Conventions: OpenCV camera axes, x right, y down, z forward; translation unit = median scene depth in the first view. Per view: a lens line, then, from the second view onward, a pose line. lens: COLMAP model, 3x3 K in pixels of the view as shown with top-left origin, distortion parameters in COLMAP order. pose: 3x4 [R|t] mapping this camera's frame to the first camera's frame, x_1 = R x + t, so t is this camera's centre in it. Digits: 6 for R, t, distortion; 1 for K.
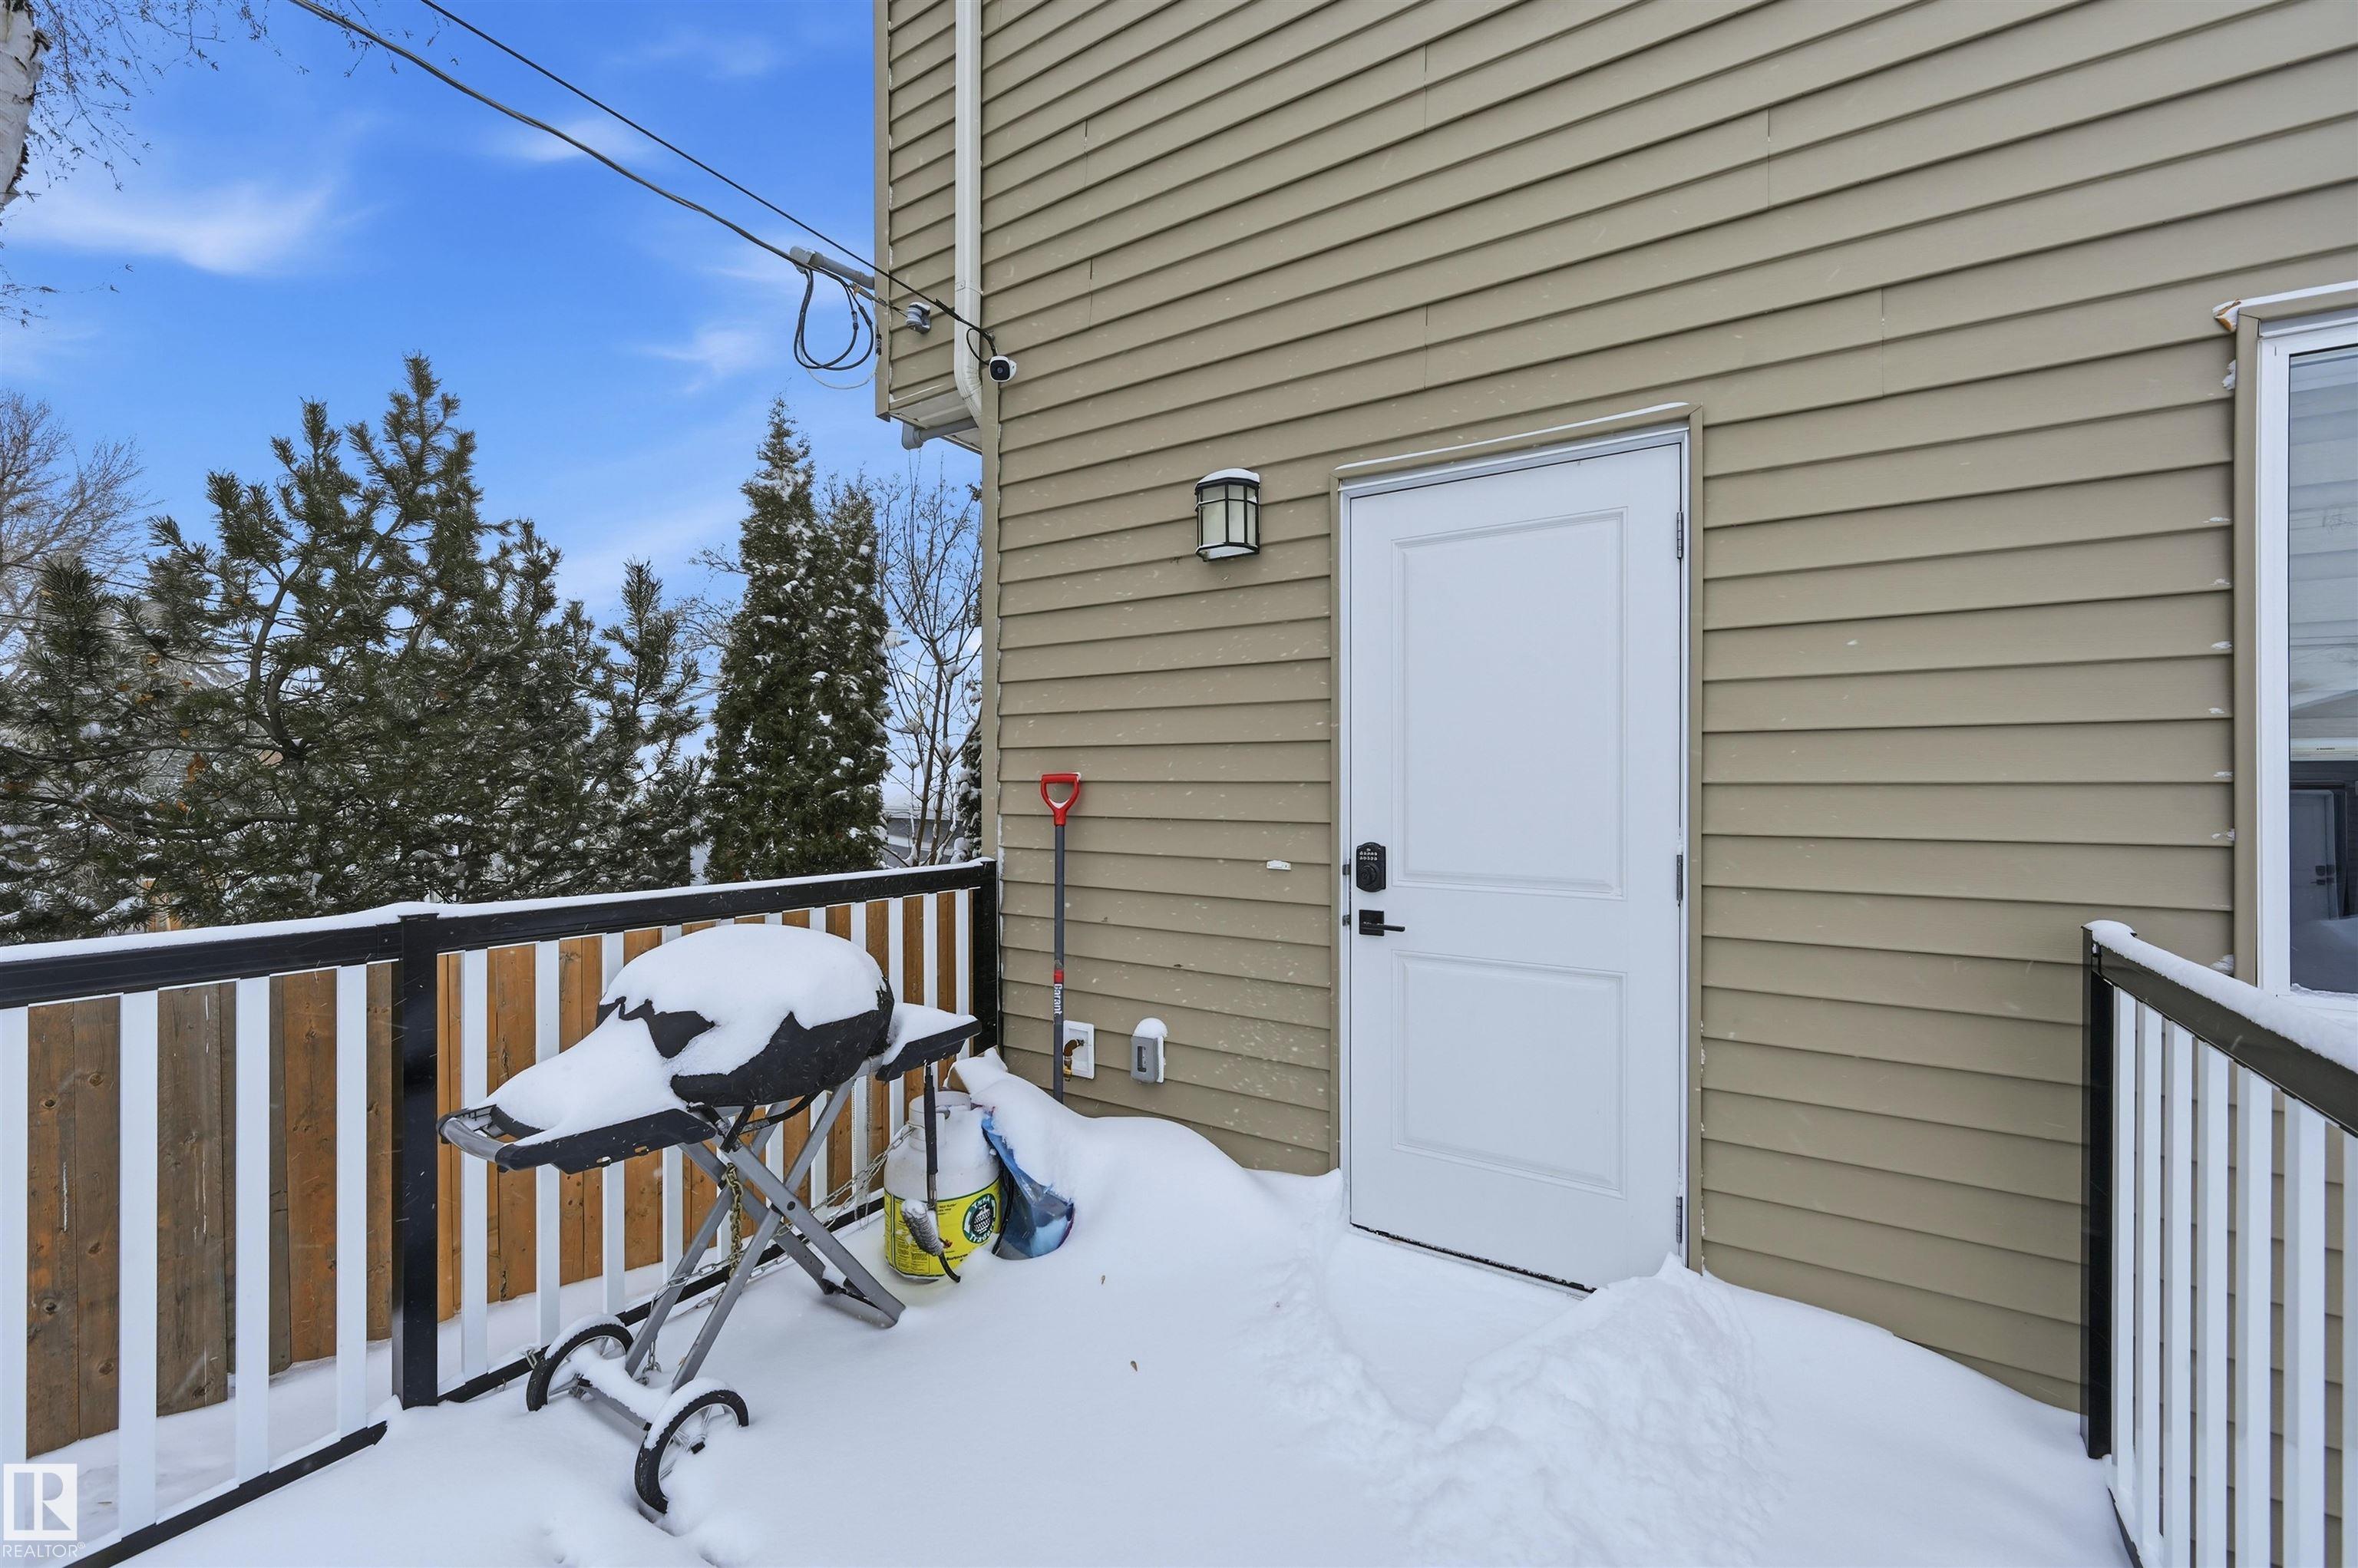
lens RADIAL K [[939.9, 0, 1176.9], [0, 939.9, 787.1], [0, 0, 1]] dist [-0.000877, -0.000092]
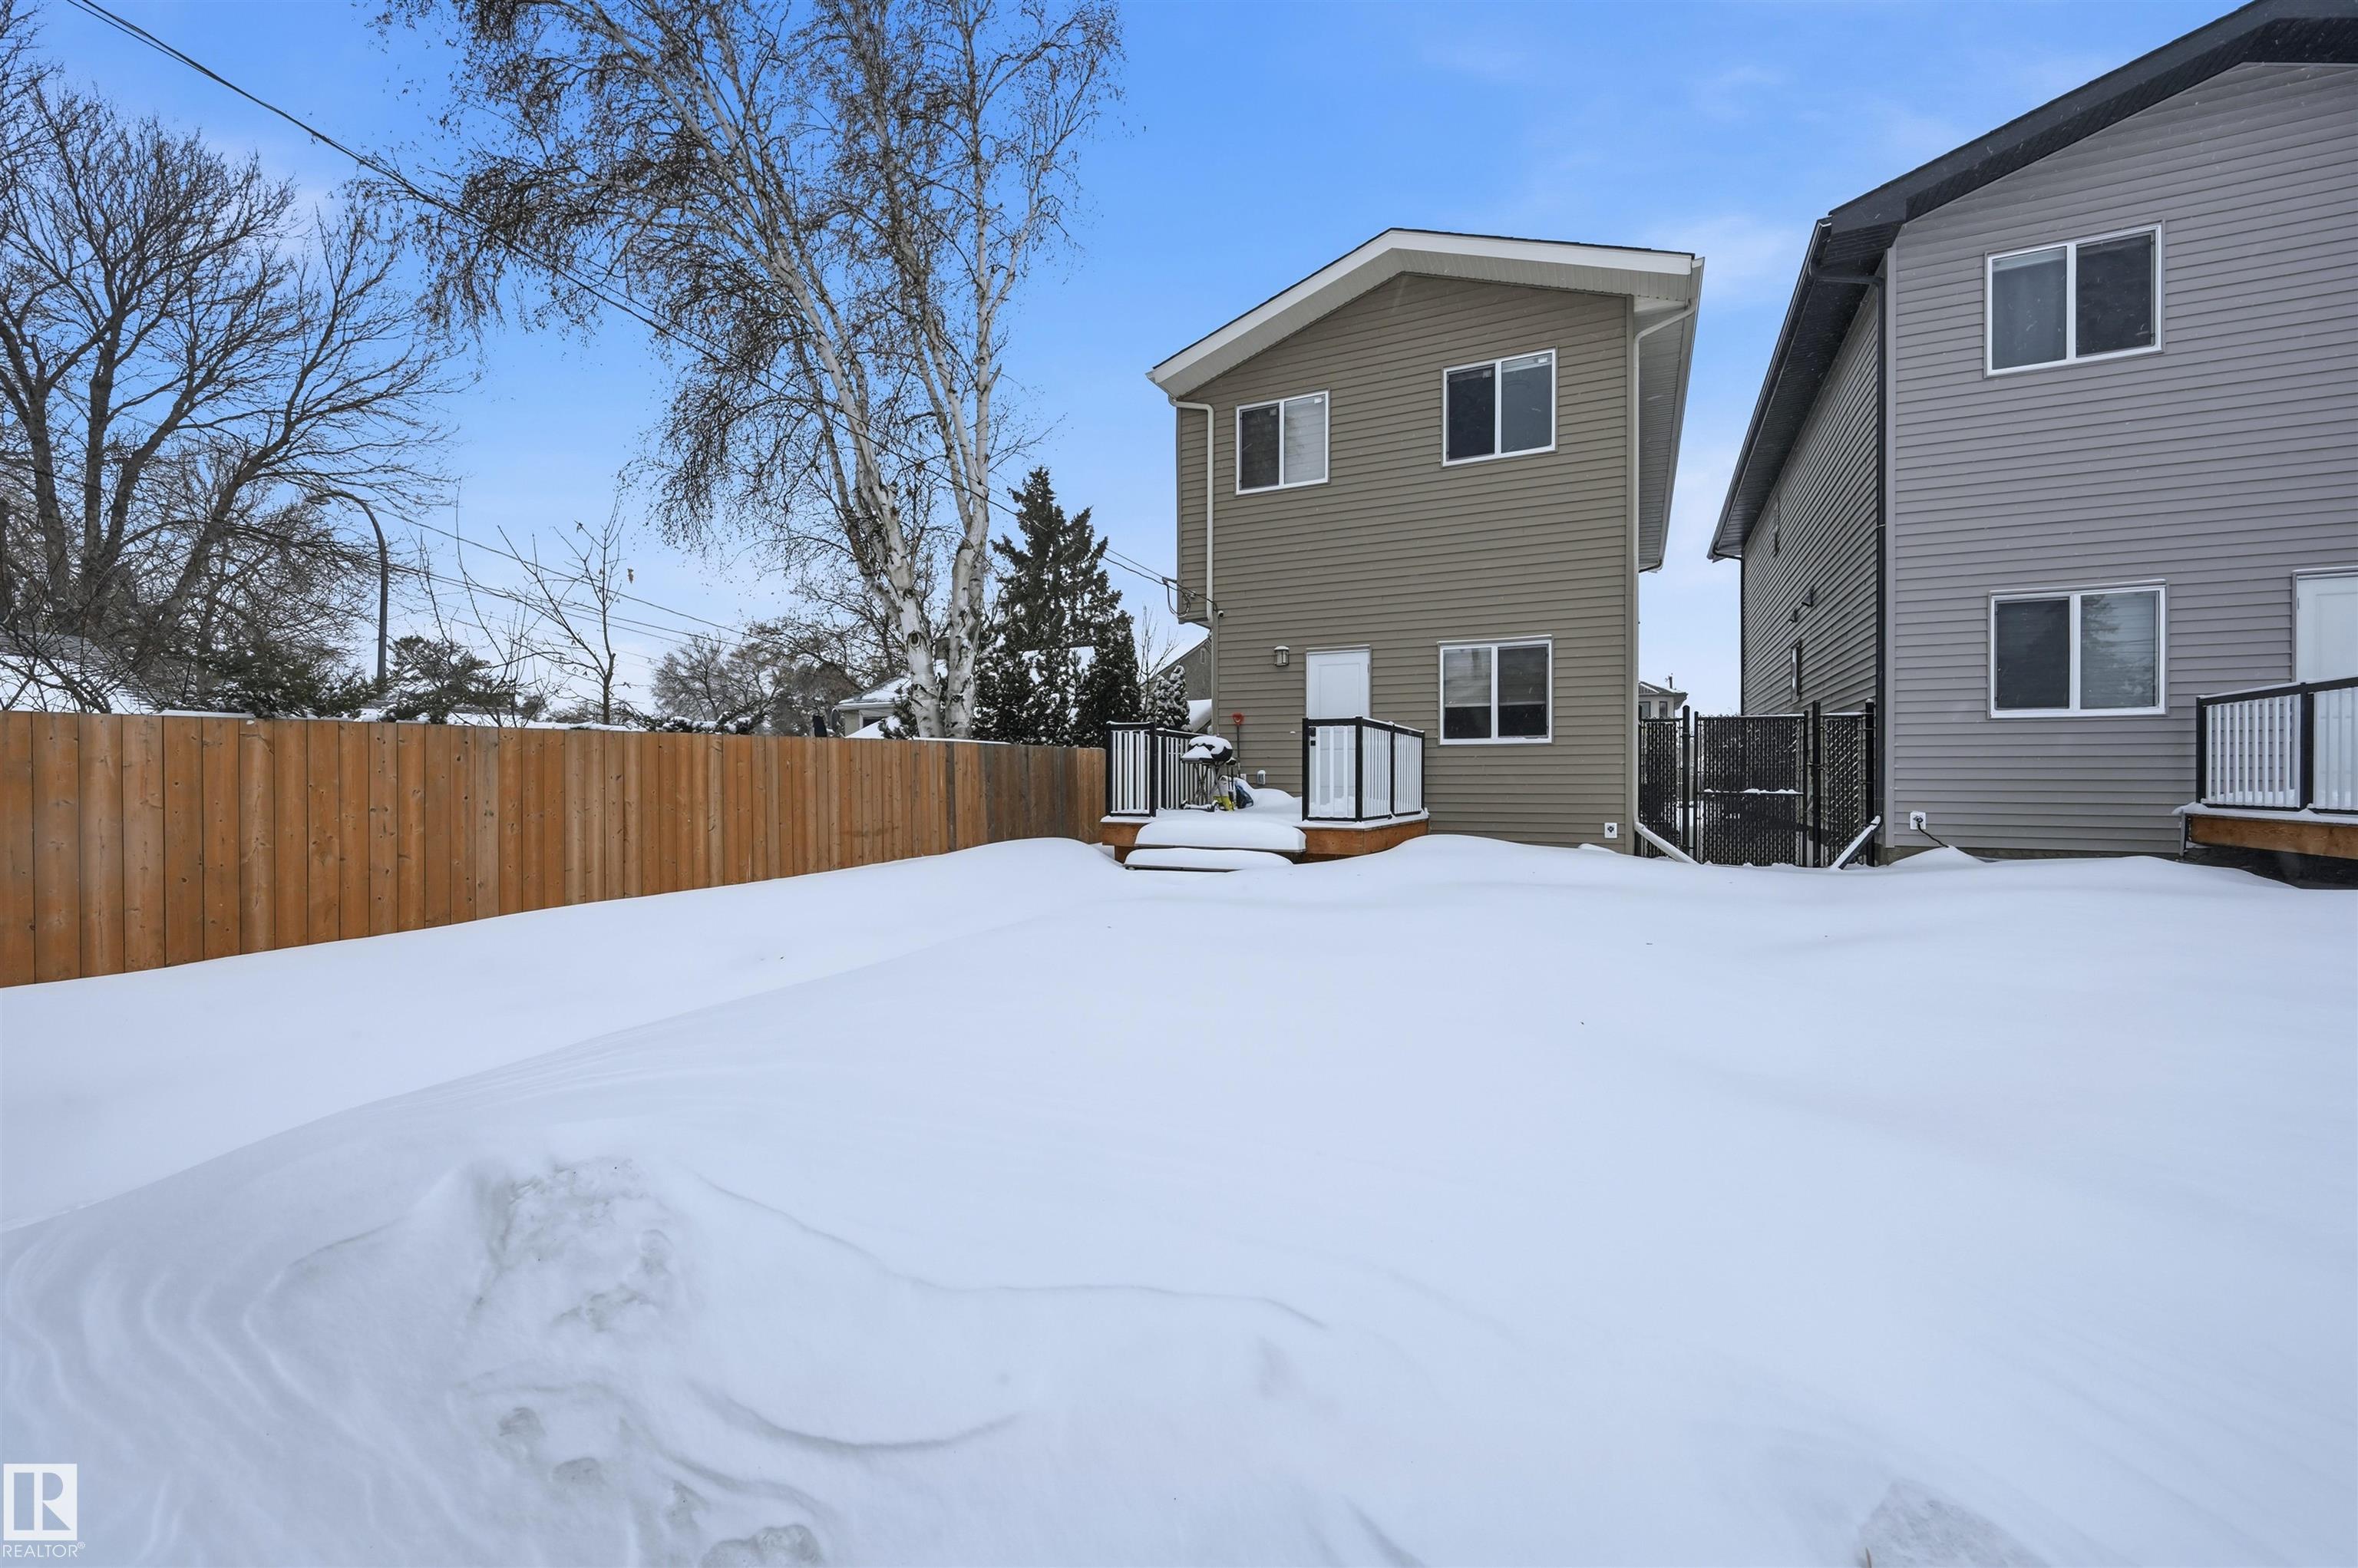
lens RADIAL K [[939.9, 0, 1182.6], [0, 939.9, 783.0], [0, 0, 1]] dist [-0.000877, -0.000092]
pose [[0.992787, -0.000222, 0.119891, -1.048745], [0.000279, 1.000000, -0.000459, 0.355139], [-0.119890, 0.000489, 0.992787, -3.768401]]
